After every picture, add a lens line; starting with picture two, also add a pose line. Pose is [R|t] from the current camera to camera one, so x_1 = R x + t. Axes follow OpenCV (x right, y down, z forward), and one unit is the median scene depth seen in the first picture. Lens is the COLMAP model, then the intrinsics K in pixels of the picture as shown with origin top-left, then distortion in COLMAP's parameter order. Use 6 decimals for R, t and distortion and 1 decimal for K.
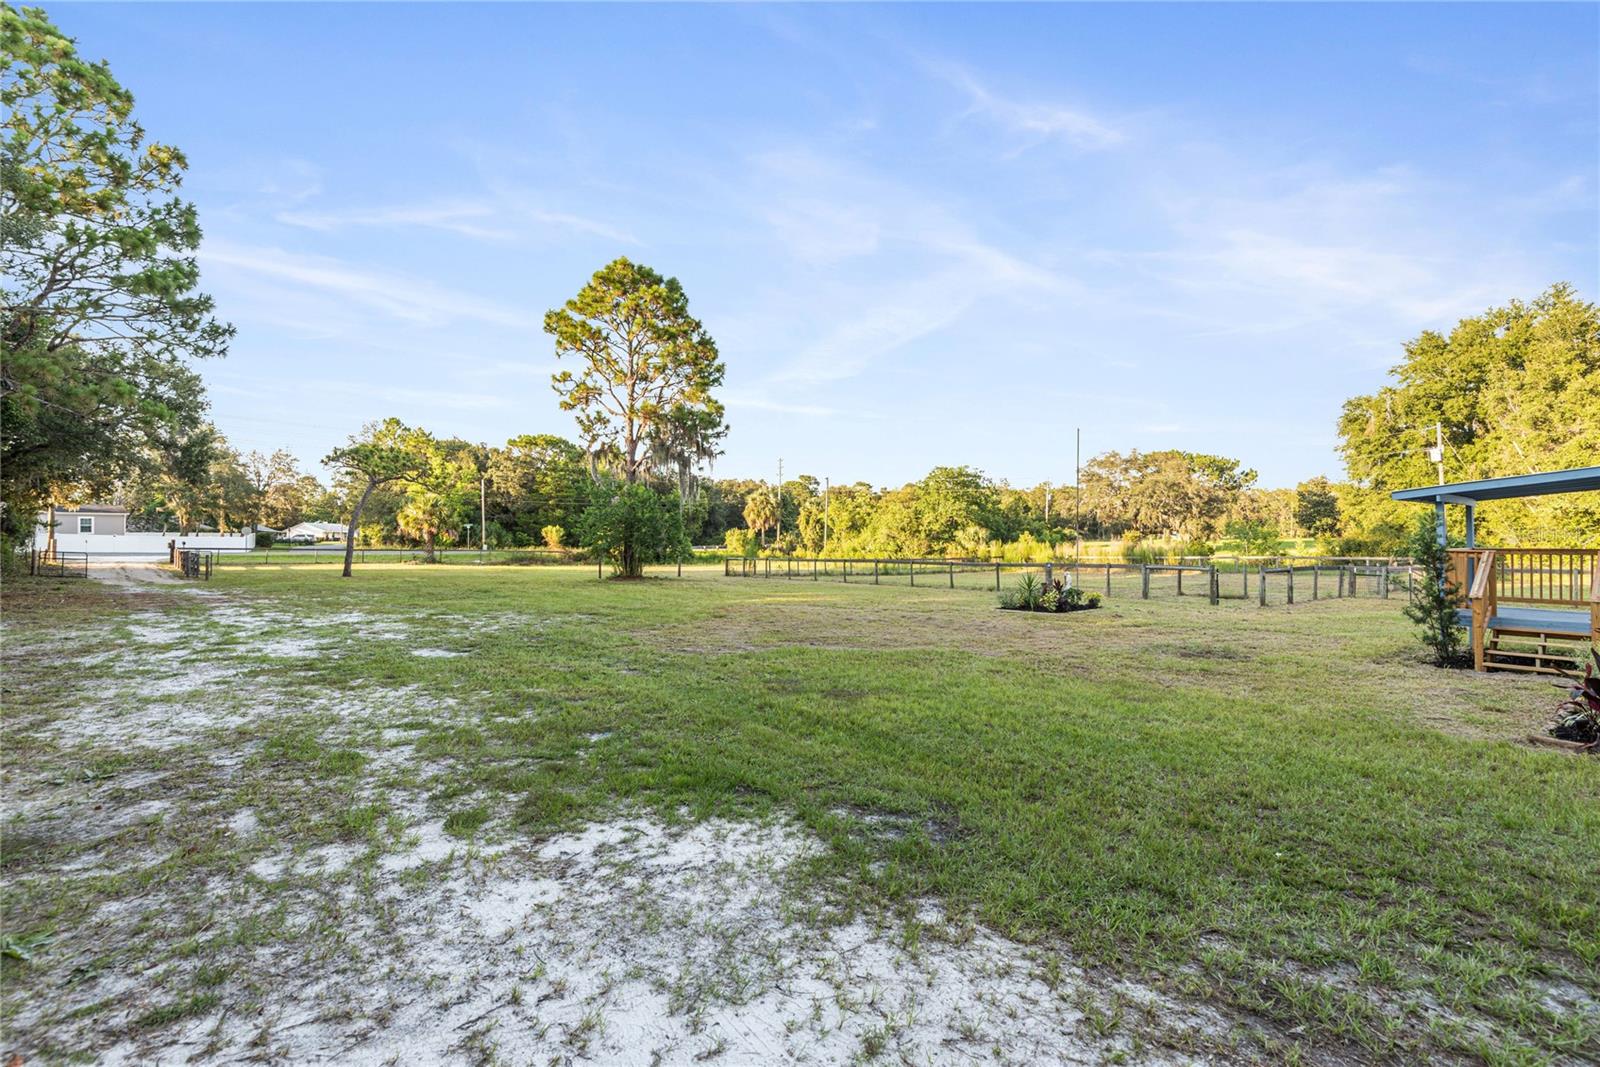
lens RADIAL K [[732.8, 0, 797.2], [0, 732.8, 539.3], [0, 0, 1]] dist [0.032316, -0.013725]
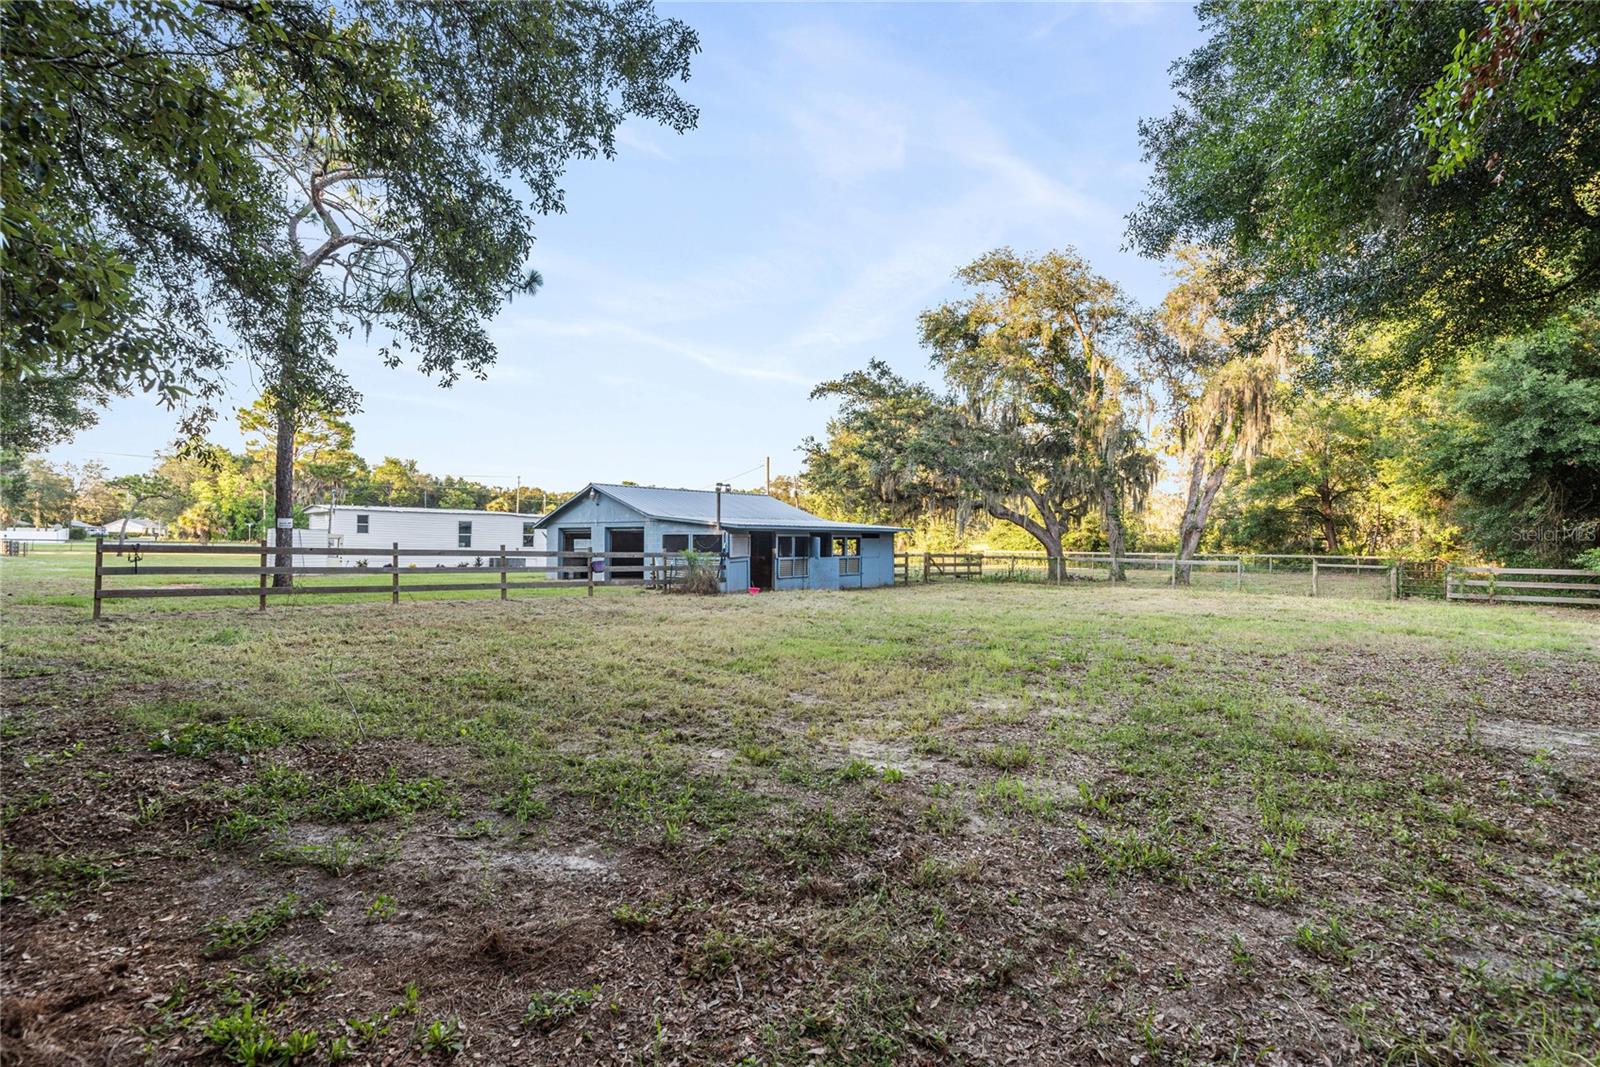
lens RADIAL K [[732.8, 0, 800.8], [0, 732.8, 537.4], [0, 0, 1]] dist [0.032316, -0.013725]
pose [[0.990815, 0.008179, 0.134976, 0.177604], [-0.007845, 0.999965, -0.003003, 0.000332], [-0.134996, 0.001916, 0.990844, -0.225434]]
